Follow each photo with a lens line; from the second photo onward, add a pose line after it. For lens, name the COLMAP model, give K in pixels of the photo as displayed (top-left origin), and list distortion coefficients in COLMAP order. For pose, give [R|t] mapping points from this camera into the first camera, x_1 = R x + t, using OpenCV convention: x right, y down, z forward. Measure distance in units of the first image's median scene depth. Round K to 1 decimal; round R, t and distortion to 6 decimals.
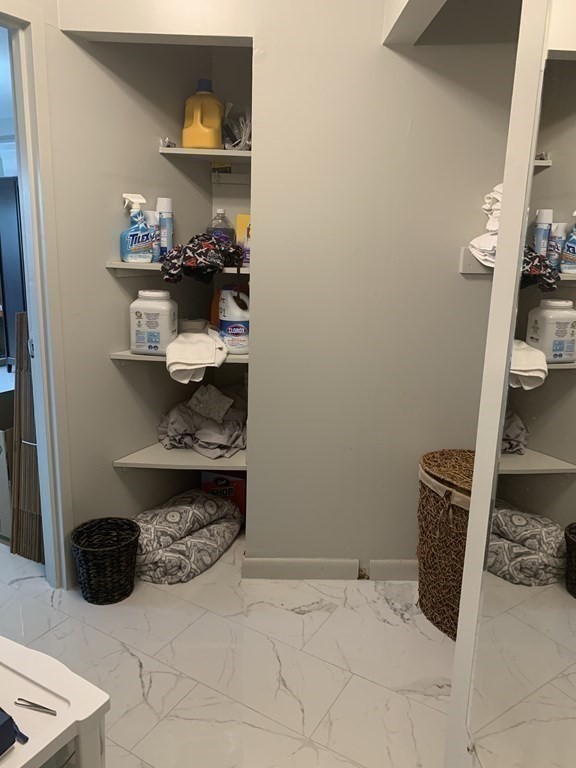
lens RADIAL K [[588.7, 0, 288.0], [0, 588.7, 384.0], [0, 0, 1]] dist [0.029900, -0.003671]
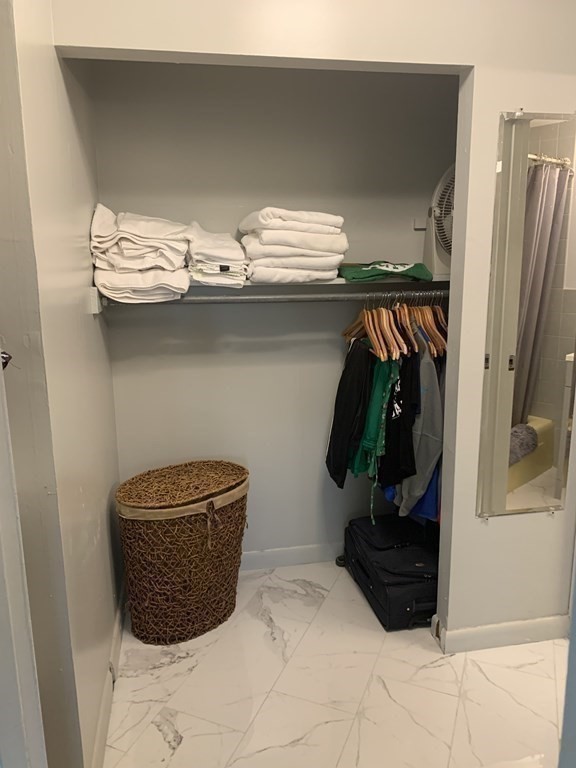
lens RADIAL K [[588.7, 0, 288.0], [0, 588.7, 384.0], [0, 0, 1]] dist [0.029900, -0.003671]
pose [[-0.169953, -0.227797, 0.958762, -0.740511], [0.229870, 0.936912, 0.263353, -0.276706], [-0.958267, 0.265148, -0.106868, 0.889730]]
